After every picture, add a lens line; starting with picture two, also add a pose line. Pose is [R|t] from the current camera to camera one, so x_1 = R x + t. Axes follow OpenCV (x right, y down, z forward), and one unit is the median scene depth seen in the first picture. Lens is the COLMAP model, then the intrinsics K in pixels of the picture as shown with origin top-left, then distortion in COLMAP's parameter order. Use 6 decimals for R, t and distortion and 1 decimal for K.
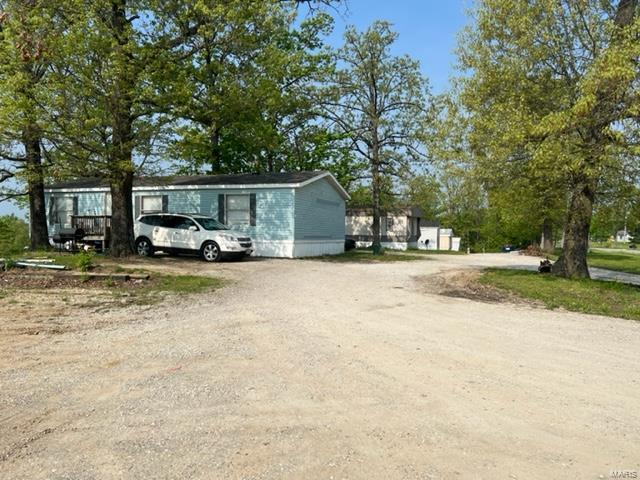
lens RADIAL K [[469.4, 0, 320.0], [0, 469.4, 240.0], [0, 0, 1]] dist [0.001861, -0.000728]
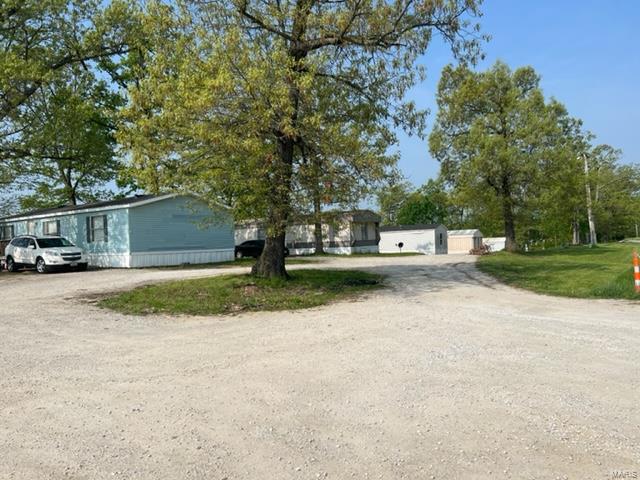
lens RADIAL K [[469.4, 0, 320.0], [0, 469.4, 240.0], [0, 0, 1]] dist [0.001861, -0.000728]
pose [[0.969575, -0.052358, -0.239128, 0.654215], [0.048150, 0.998566, -0.023409, 0.018618], [0.240011, 0.011182, 0.970706, -0.021748]]
